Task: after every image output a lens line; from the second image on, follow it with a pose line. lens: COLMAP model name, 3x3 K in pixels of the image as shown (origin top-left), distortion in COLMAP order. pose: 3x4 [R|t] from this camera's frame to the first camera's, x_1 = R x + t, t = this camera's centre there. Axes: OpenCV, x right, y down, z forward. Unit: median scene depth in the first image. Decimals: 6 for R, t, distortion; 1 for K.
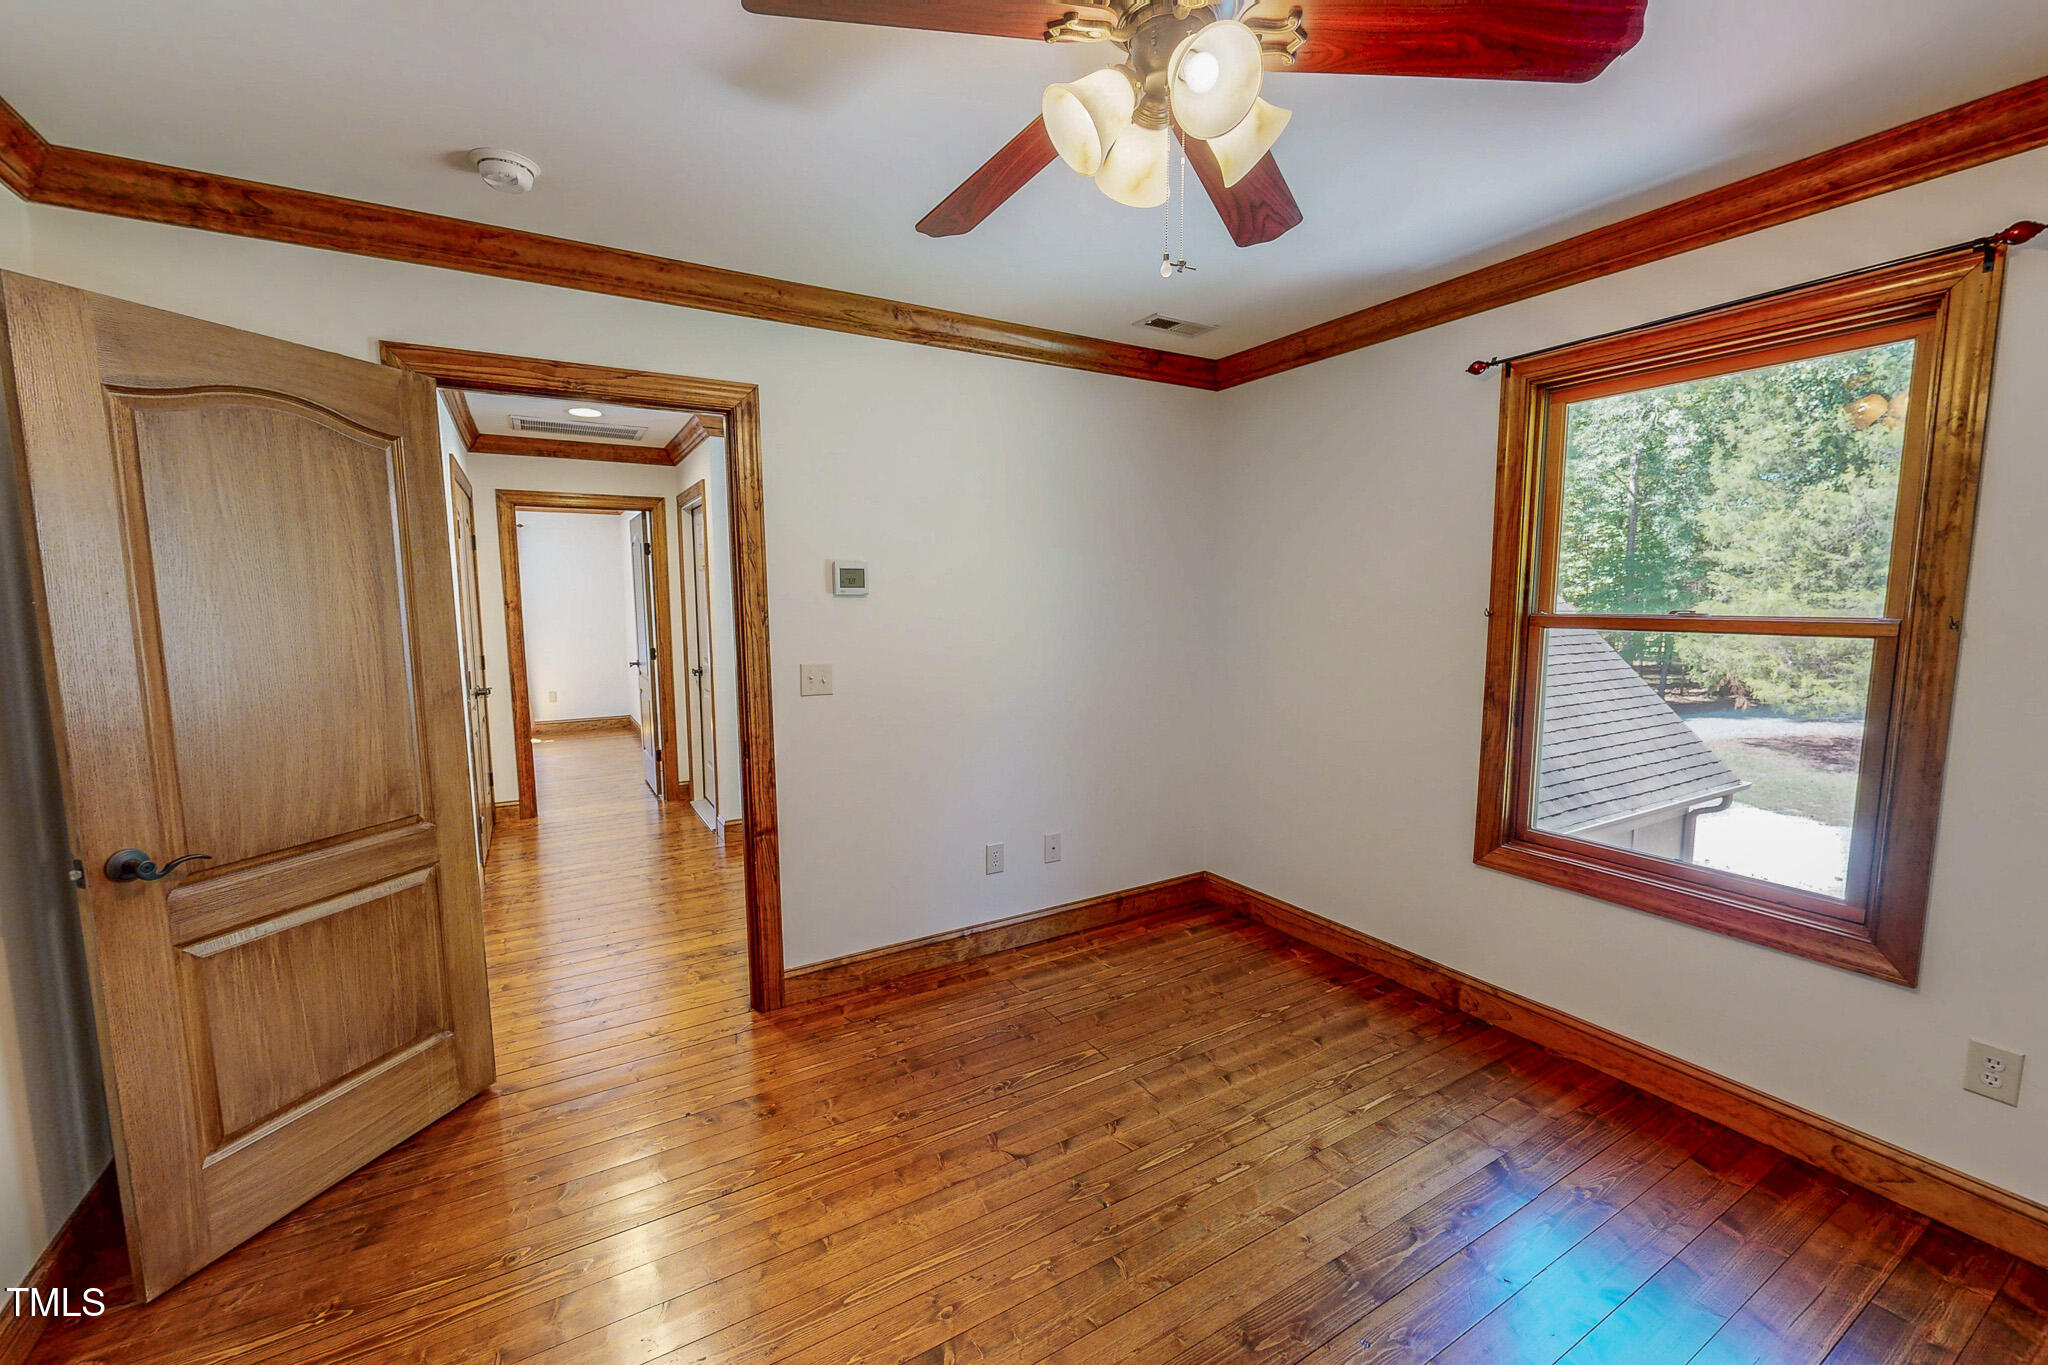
lens RADIAL K [[819.1, 0, 1020.9], [0, 819.1, 681.5], [0, 0, 1]] dist [0.000478, -0.000022]
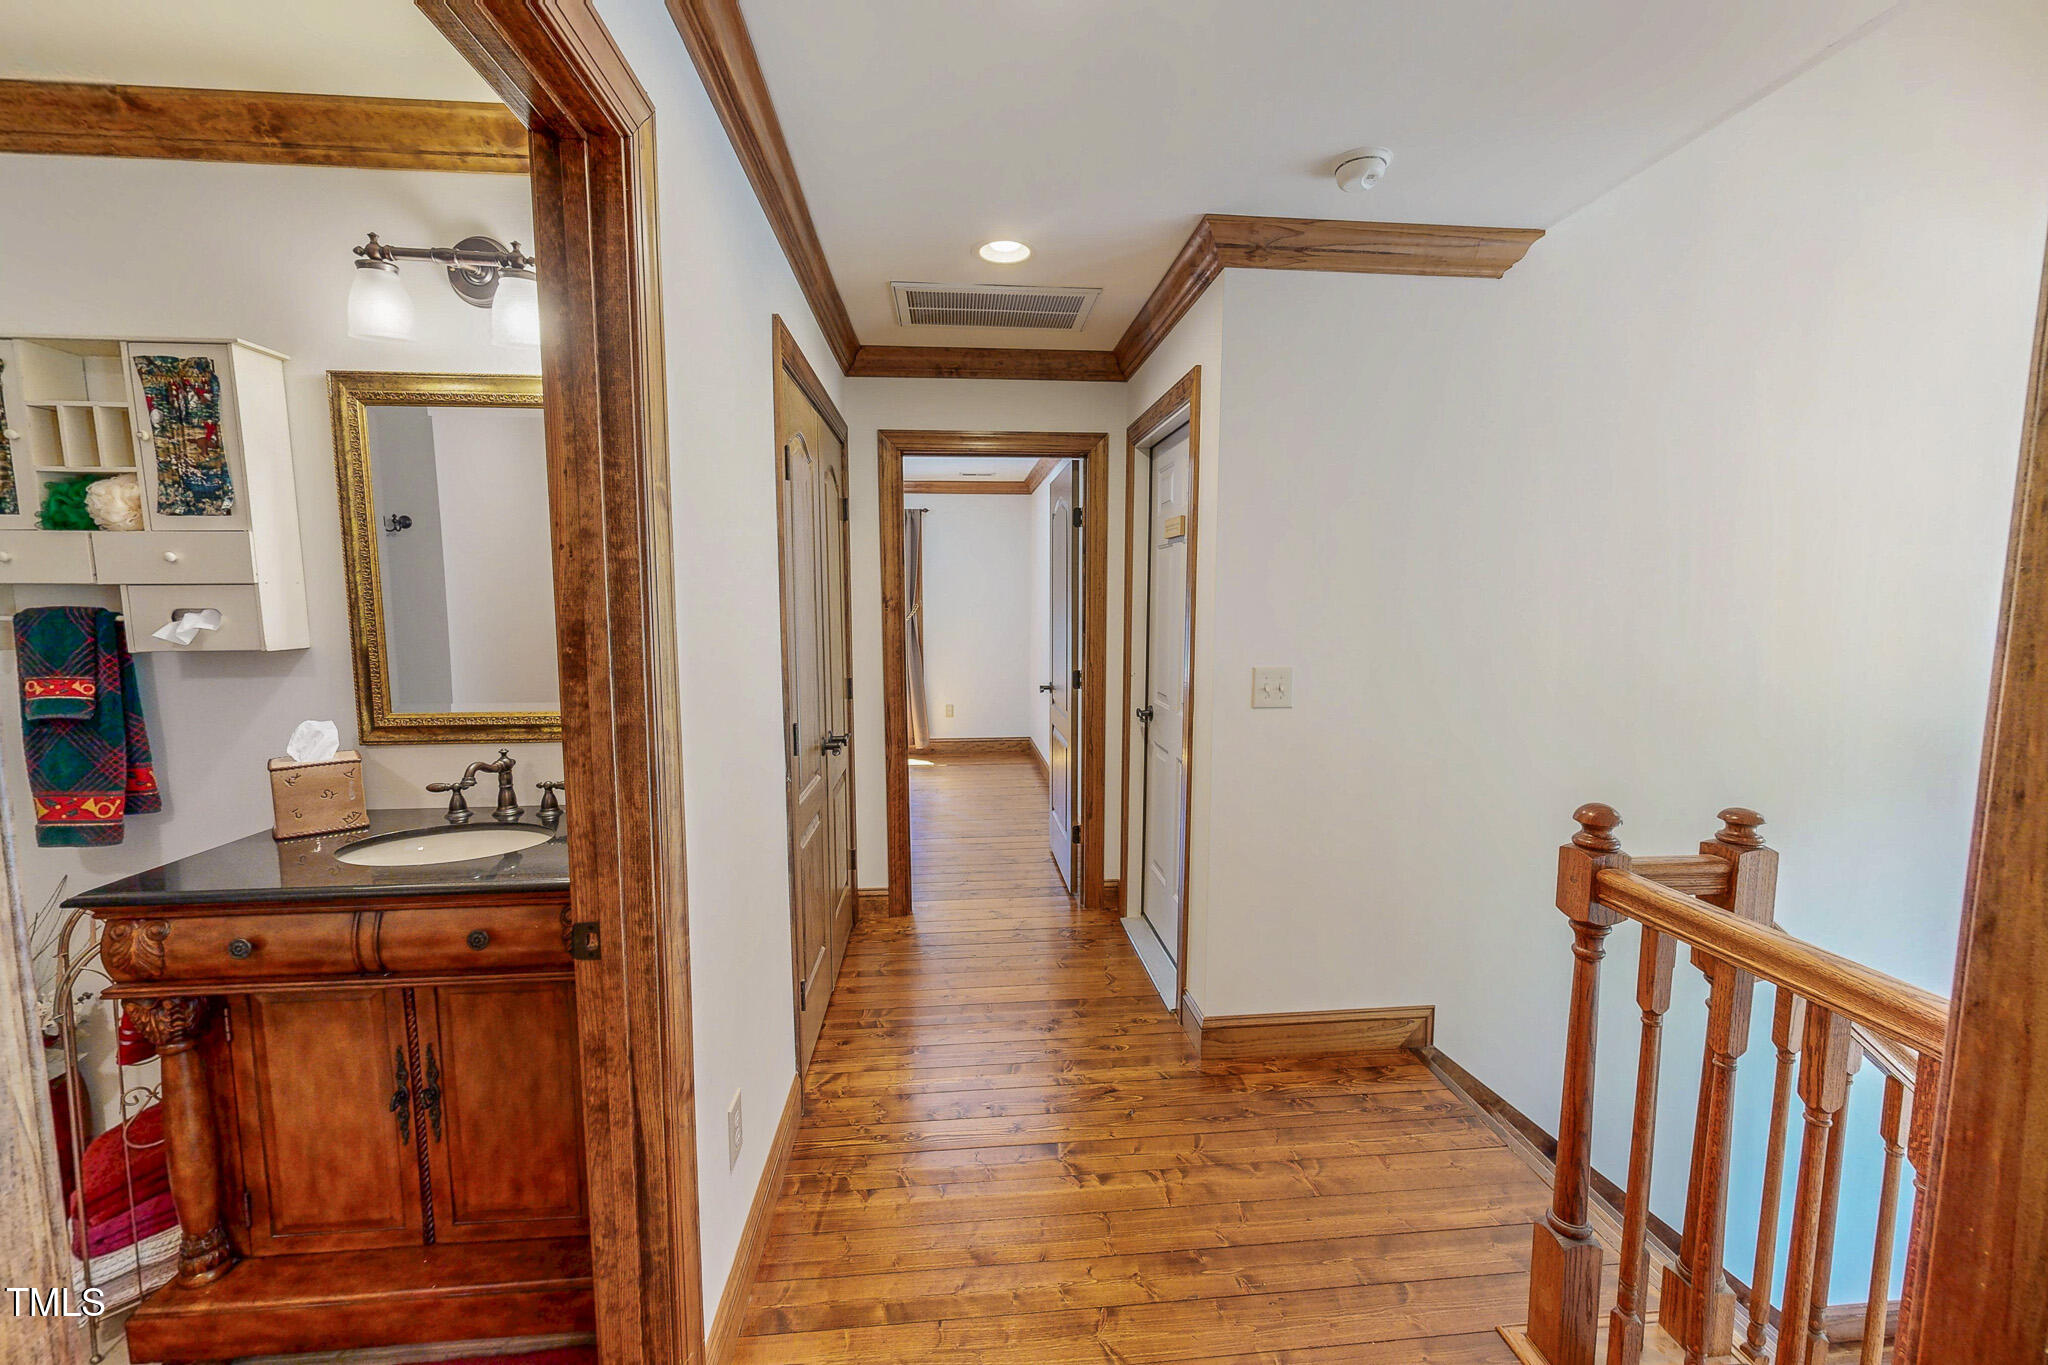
lens RADIAL K [[819.1, 0, 1027.3], [0, 819.1, 683.0], [0, 0, 1]] dist [0.000478, -0.000022]
pose [[0.903850, 0.049841, -0.424936, -0.214695], [-0.048929, 0.998717, 0.013067, -0.038733], [0.425042, 0.008981, 0.905129, 0.407095]]
